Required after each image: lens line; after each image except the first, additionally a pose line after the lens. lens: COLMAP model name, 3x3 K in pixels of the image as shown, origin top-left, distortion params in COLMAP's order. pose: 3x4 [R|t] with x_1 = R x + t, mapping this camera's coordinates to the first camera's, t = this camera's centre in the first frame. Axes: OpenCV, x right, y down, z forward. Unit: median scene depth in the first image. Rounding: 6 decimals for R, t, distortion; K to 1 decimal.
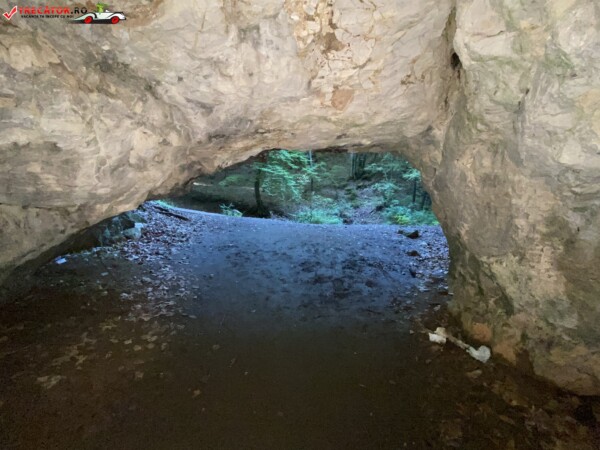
lens RADIAL K [[241.7, 0, 303.1], [0, 241.7, 224.6], [0, 0, 1]] dist [0.018551, -0.020239]
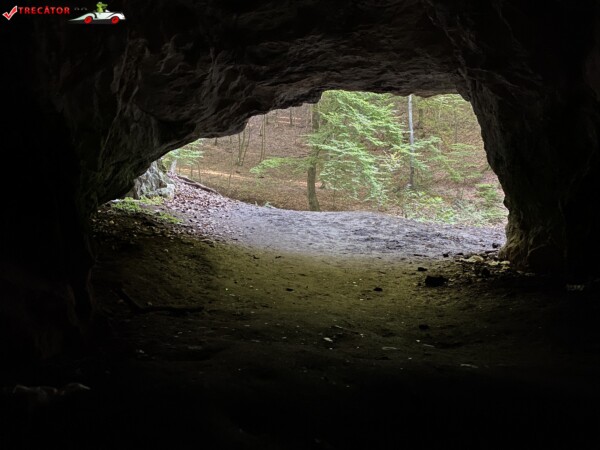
lens RADIAL K [[457.3, 0, 296.6], [0, 457.3, 229.0], [0, 0, 1]] dist [0.041115, -0.045350]
pose [[0.975443, 0.046005, -0.215394, 0.127293], [-0.059437, 0.996643, -0.056302, 0.242265], [0.212081, 0.067722, 0.974903, -0.534841]]
